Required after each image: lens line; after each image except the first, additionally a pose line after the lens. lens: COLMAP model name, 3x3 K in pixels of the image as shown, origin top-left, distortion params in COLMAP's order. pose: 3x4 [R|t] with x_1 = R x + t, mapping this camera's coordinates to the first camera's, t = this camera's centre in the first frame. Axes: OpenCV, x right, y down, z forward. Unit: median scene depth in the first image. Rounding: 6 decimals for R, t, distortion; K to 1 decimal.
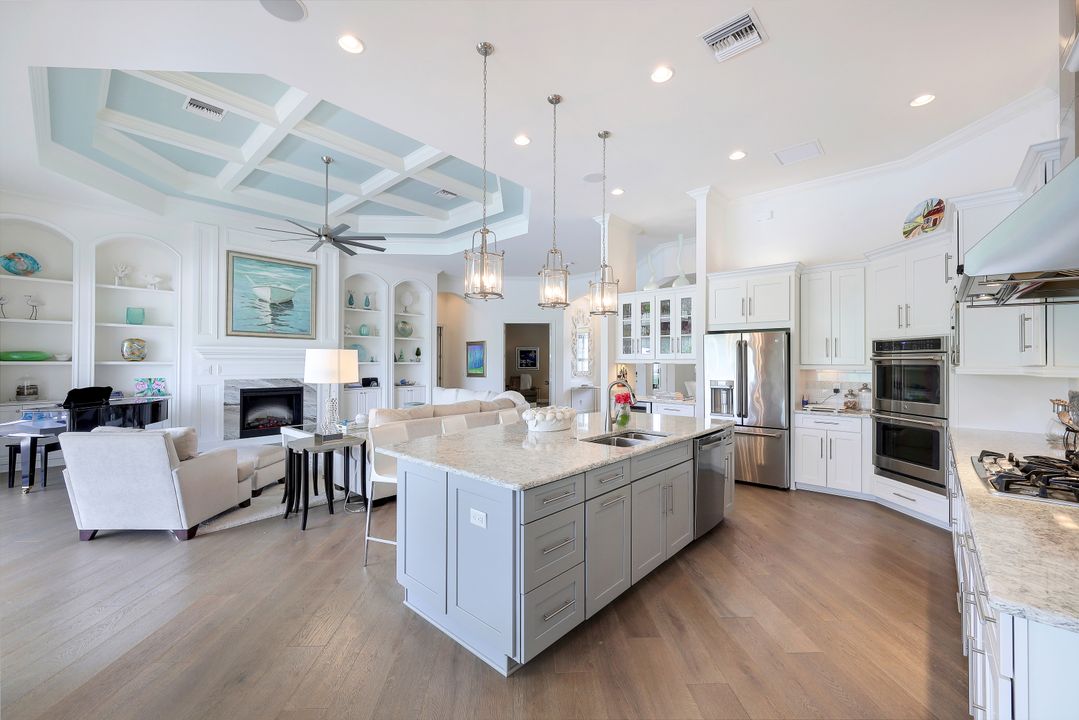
lens RADIAL K [[434.4, 0, 539.5], [0, 434.4, 360.0], [0, 0, 1]] dist [-0.001161, 0.000136]
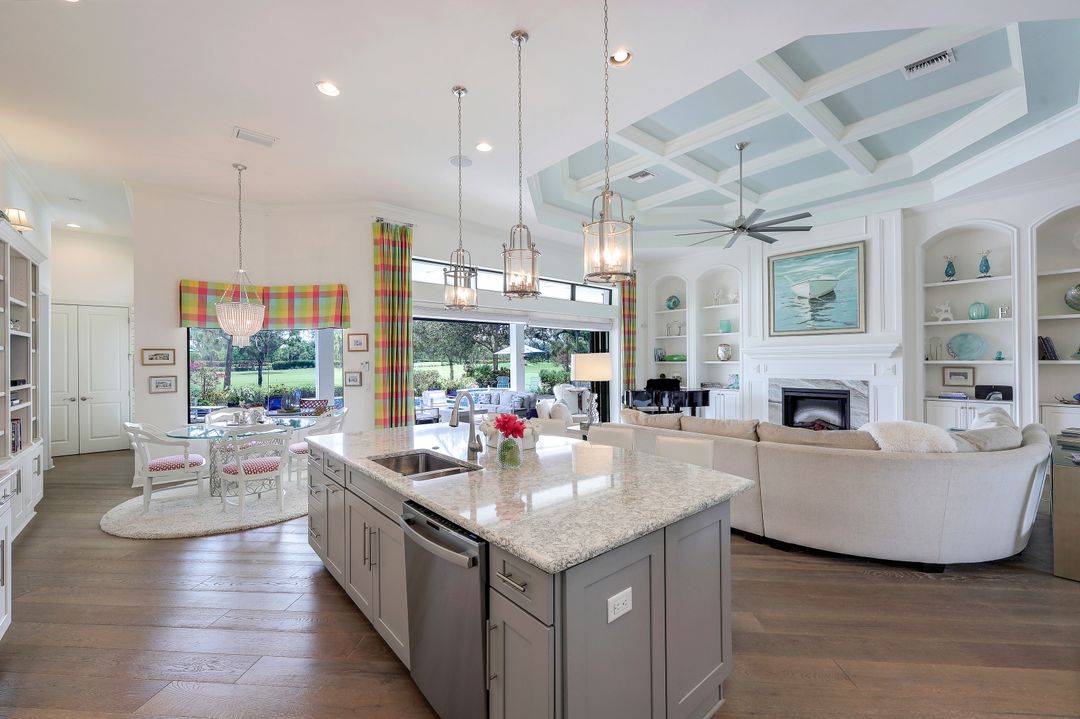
lens RADIAL K [[440.5, 0, 540.0], [0, 440.5, 359.5], [0, 0, 1]] dist [0.000137, -0.000084]
pose [[-0.127108, -0.005648, -0.991873, 0.405480], [0.011712, 0.999906, -0.007194, 0.000855], [0.991820, -0.012531, -0.127030, 0.548029]]
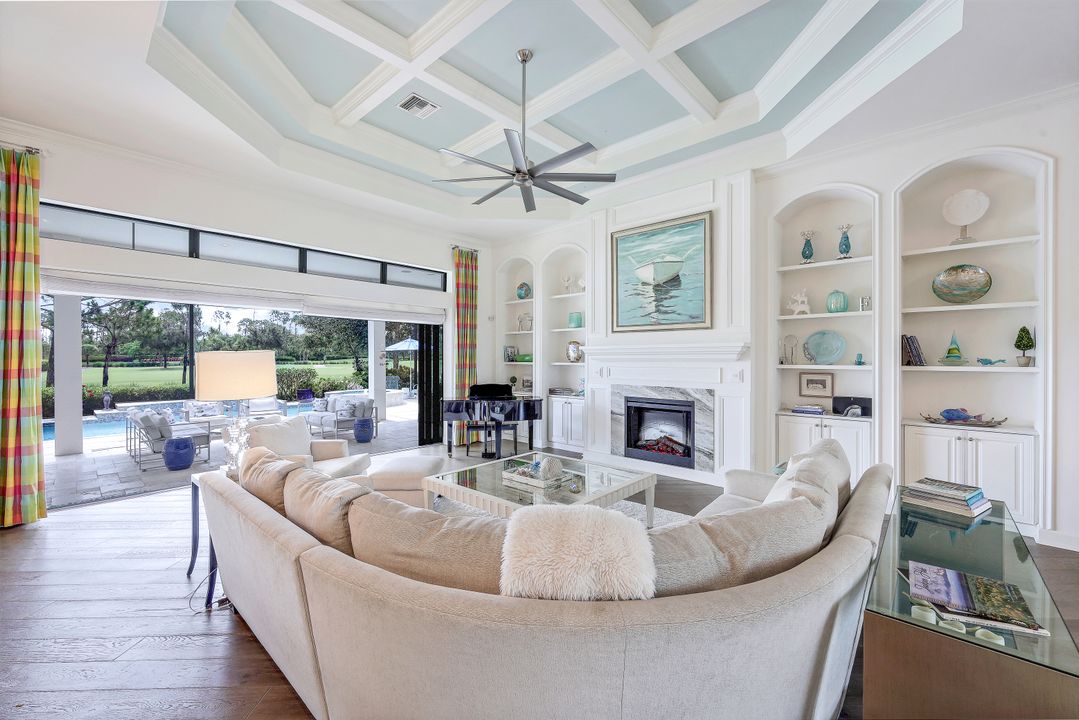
lens RADIAL K [[434.4, 0, 539.5], [0, 434.4, 360.0], [0, 0, 1]] dist [-0.001161, 0.000136]
pose [[-0.012792, 0.001687, -0.999917, 0.132565], [0.005074, 0.999986, 0.001622, -0.004310], [0.999905, -0.005053, -0.012800, 0.823557]]
